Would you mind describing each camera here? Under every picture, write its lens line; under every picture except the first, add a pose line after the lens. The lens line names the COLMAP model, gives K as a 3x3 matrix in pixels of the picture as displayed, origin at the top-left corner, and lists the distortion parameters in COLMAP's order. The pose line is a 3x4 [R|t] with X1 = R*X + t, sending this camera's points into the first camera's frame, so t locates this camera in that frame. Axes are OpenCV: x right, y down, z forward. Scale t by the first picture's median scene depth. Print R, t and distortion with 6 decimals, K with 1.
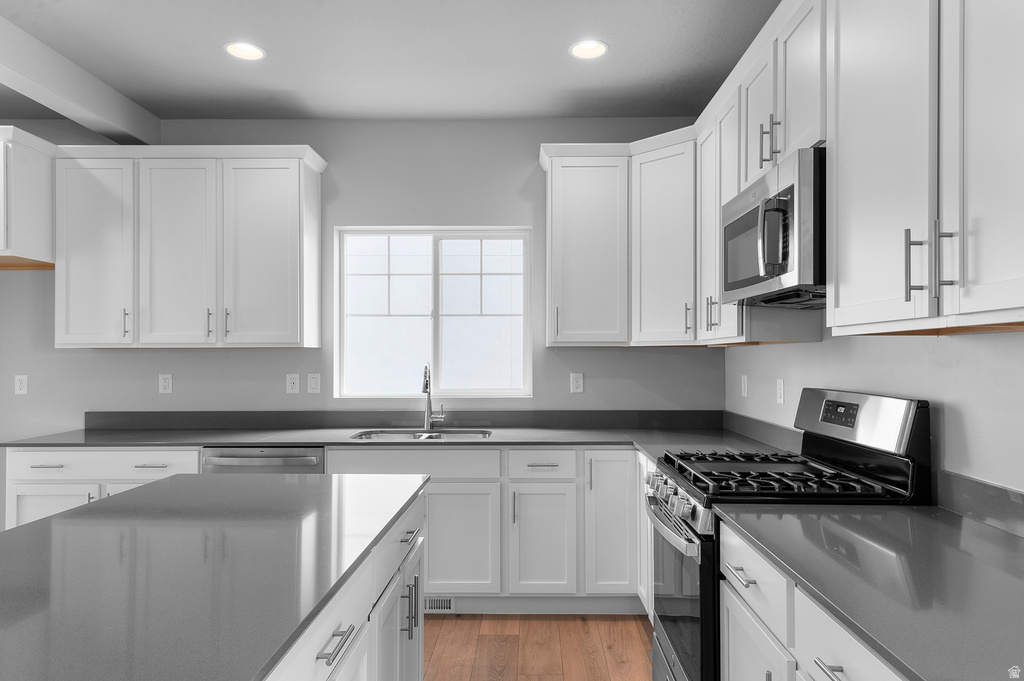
lens RADIAL K [[646.5, 0, 513.6], [0, 646.5, 343.5], [0, 0, 1]] dist [0.005426, 0.001535]
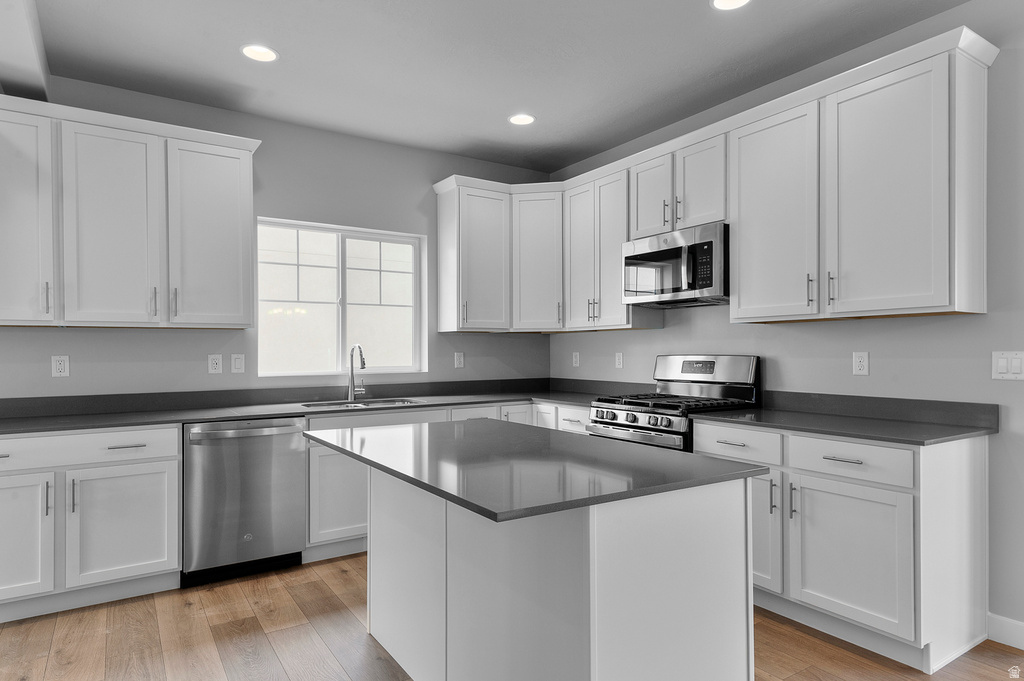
lens RADIAL K [[593.2, 0, 507.9], [0, 593.2, 346.4], [0, 0, 1]] dist [0.003659, -0.000985]
pose [[0.831790, 0.001480, 0.555088, -0.519389], [-0.007415, 0.999937, 0.008445, 0.024211], [-0.555041, -0.011140, 0.831749, -0.051929]]
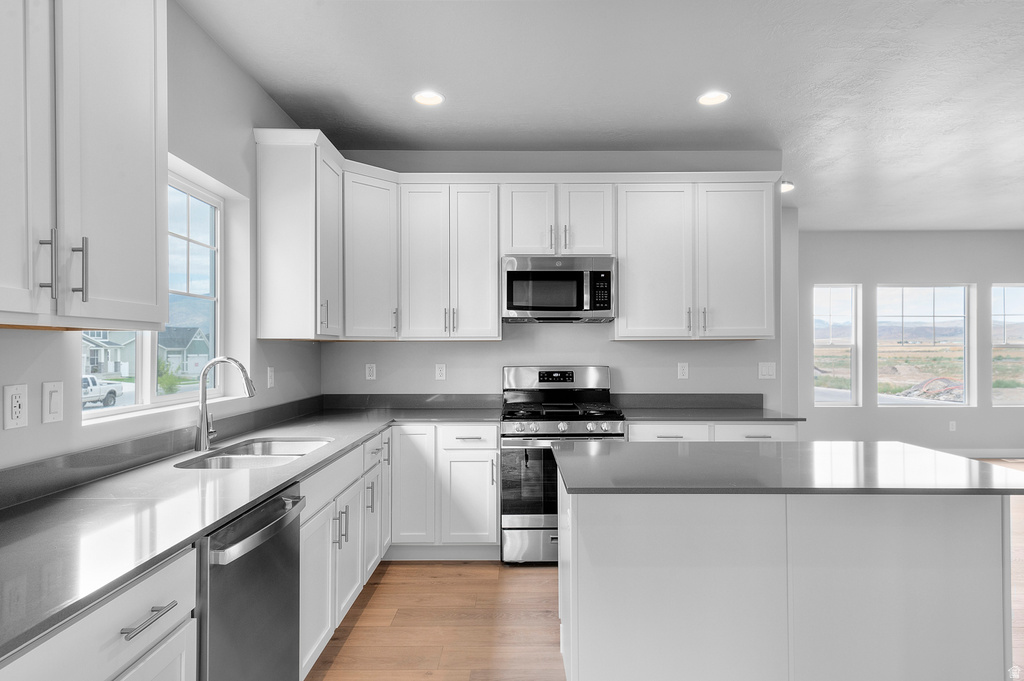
lens RADIAL K [[593.2, 0, 502.1], [0, 593.2, 345.5], [0, 0, 1]] dist [0.003659, -0.000985]
pose [[-0.003795, 0.009729, 0.999945, -0.830833], [-0.016631, 0.999814, -0.009791, 0.018301], [-0.999854, -0.016667, -0.003632, 0.711761]]
